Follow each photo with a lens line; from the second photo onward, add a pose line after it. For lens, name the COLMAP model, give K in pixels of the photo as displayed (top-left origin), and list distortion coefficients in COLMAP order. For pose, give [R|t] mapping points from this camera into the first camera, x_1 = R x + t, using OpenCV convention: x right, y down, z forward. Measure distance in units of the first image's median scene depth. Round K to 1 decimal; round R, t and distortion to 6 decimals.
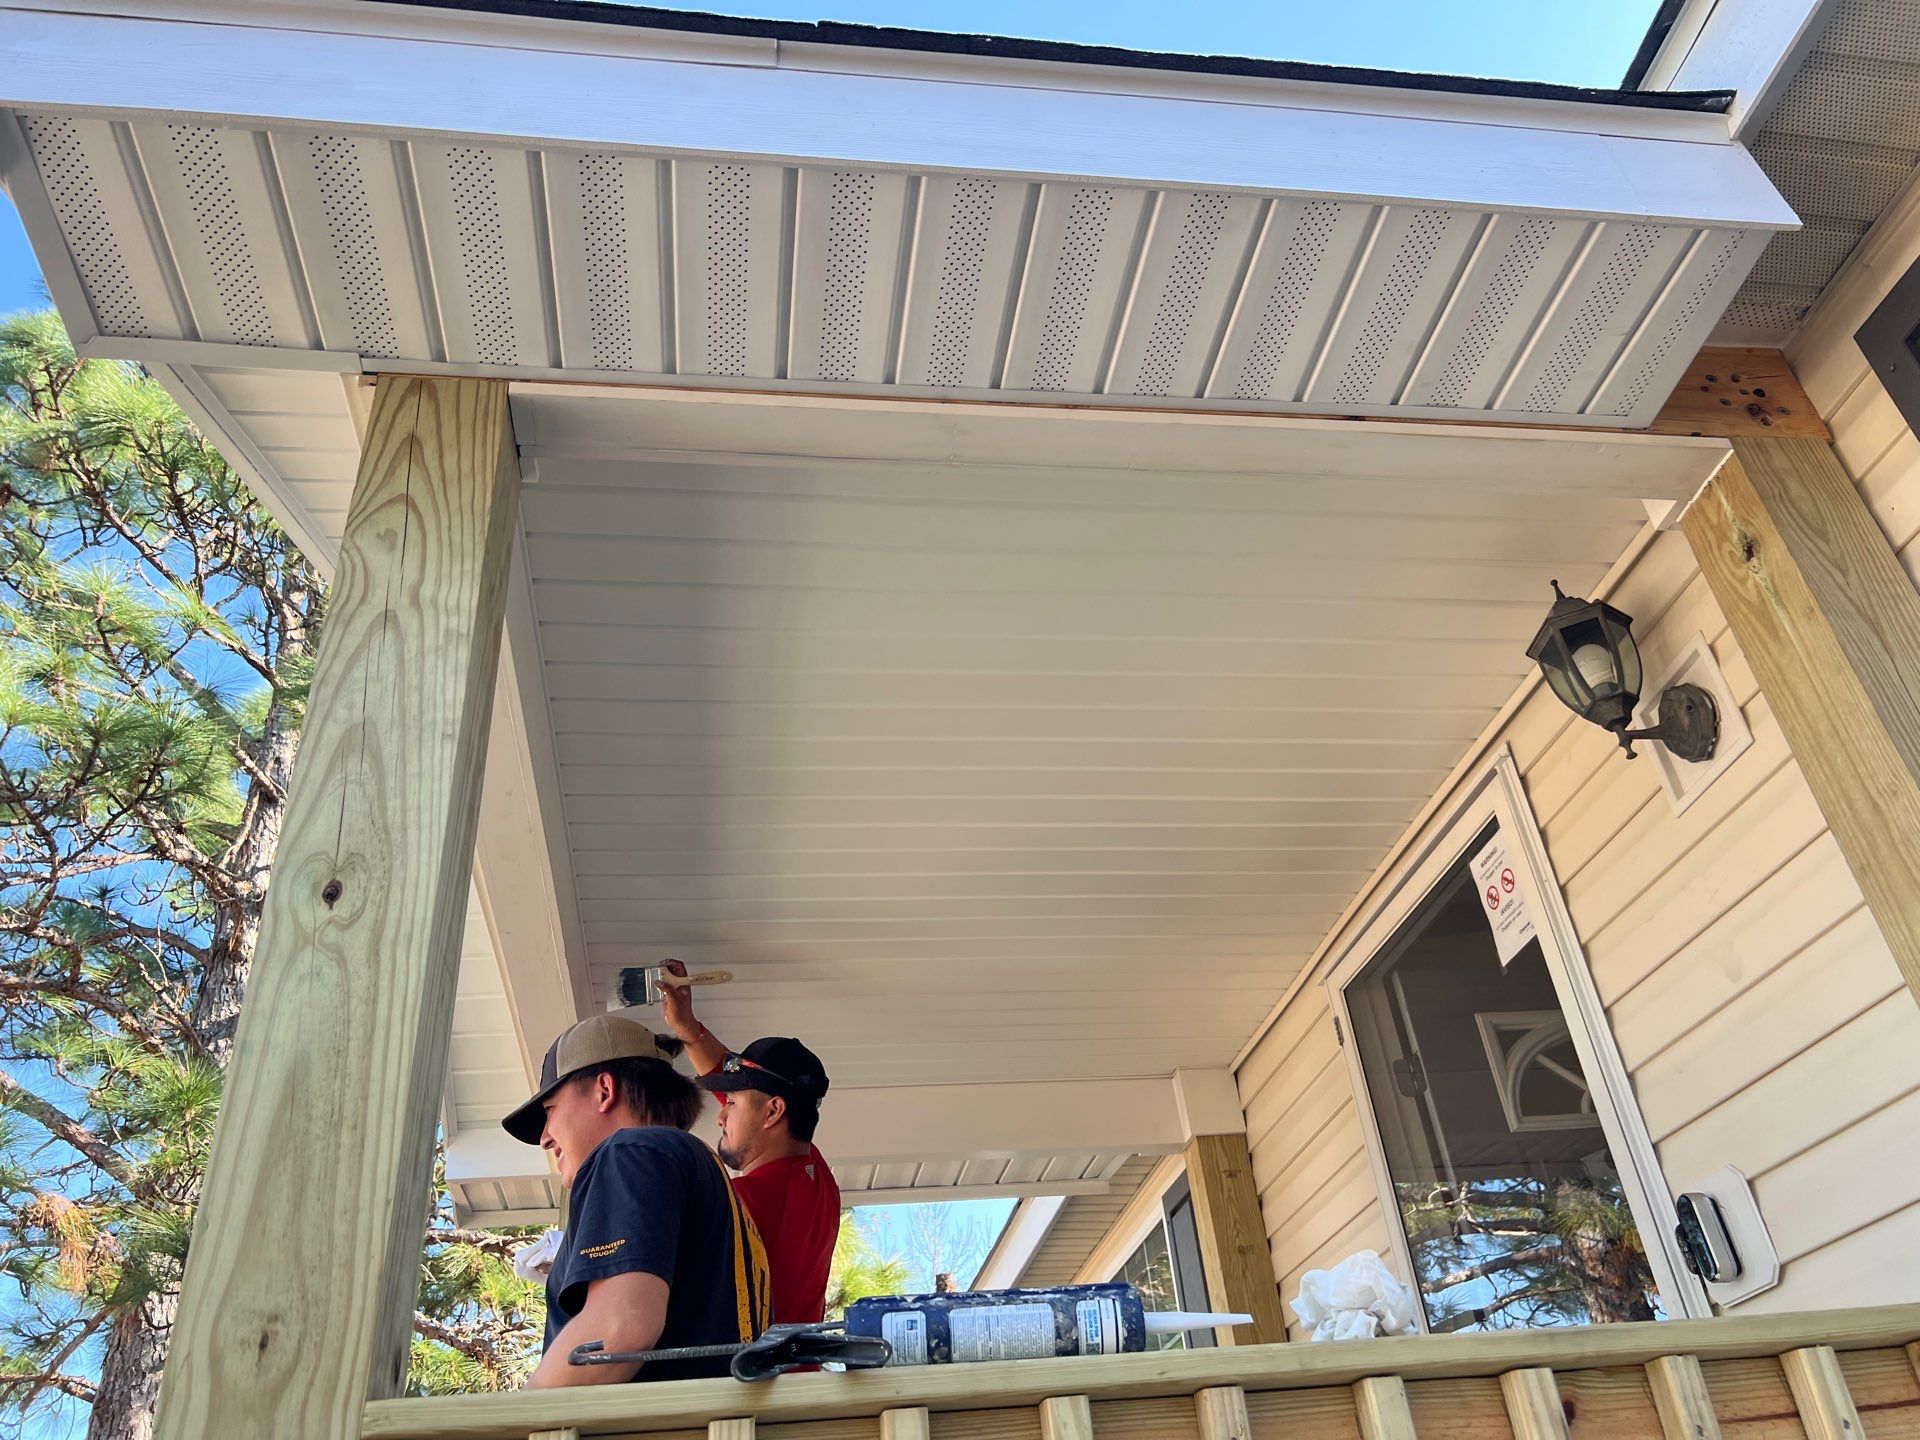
lens RADIAL K [[1369.8, 0, 960.8], [0, 1369.8, 761.2], [0, 0, 1]] dist [0.032074, -0.045766]
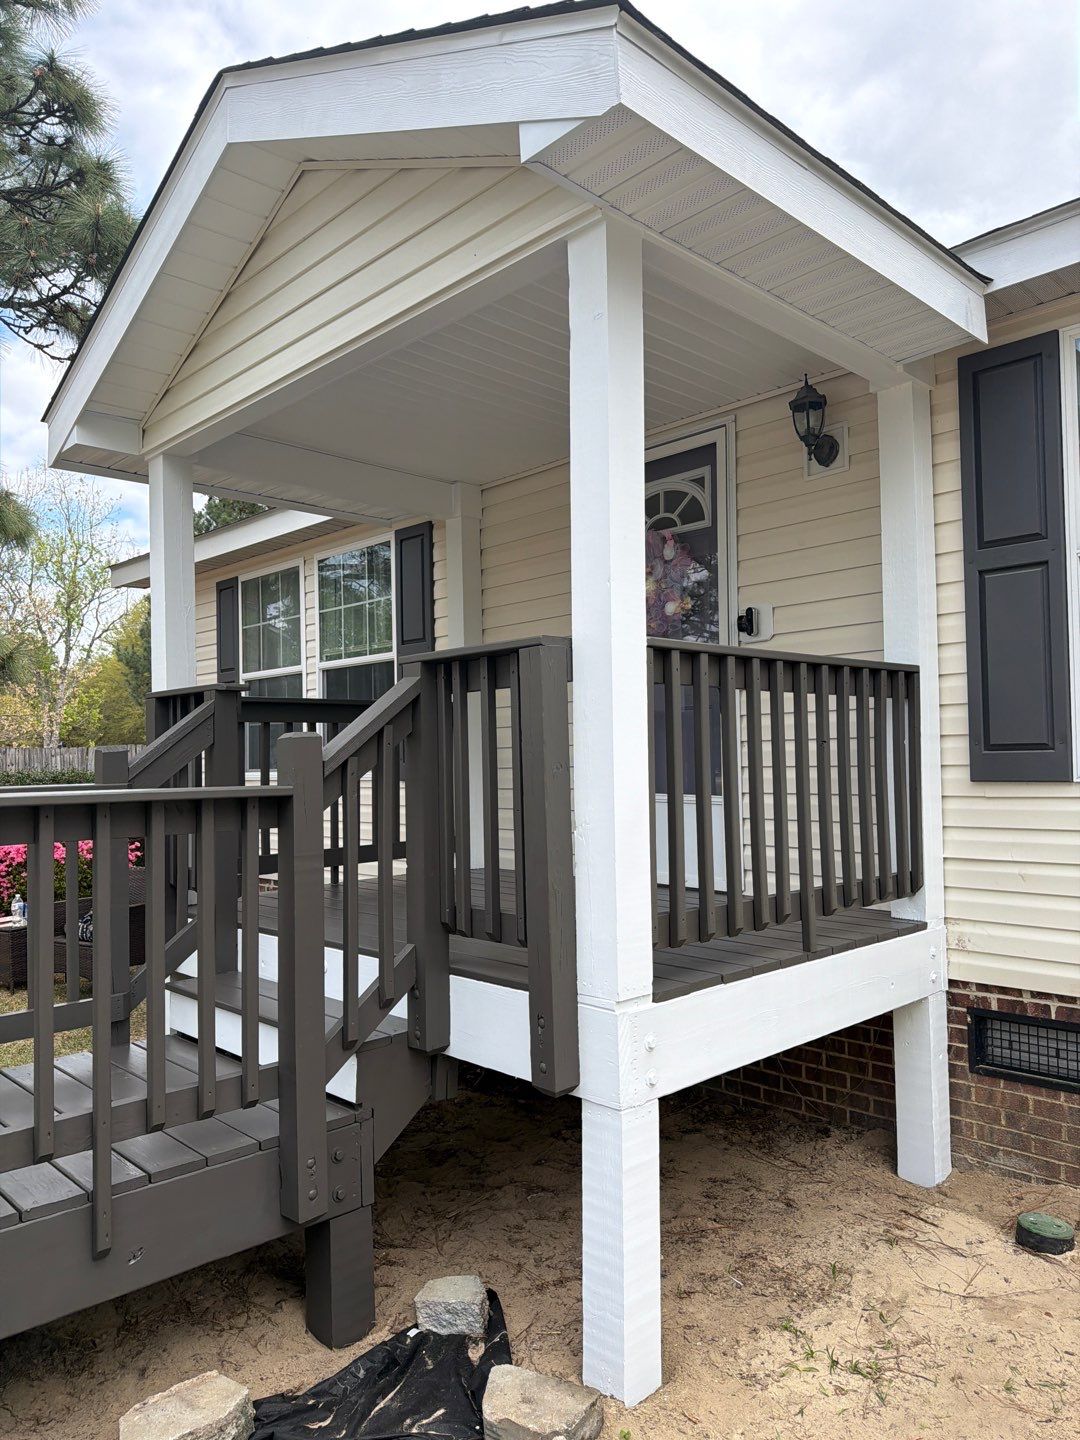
lens RADIAL K [[1027.4, 0, 540.0], [0, 1027.4, 720.0], [0, 0, 1]] dist [0.032074, -0.045766]
pose [[0.802924, 0.077610, 0.591008, -1.156912], [-0.362515, 0.850633, 0.380798, -0.154483], [-0.473177, -0.520001, 0.711128, -0.479532]]
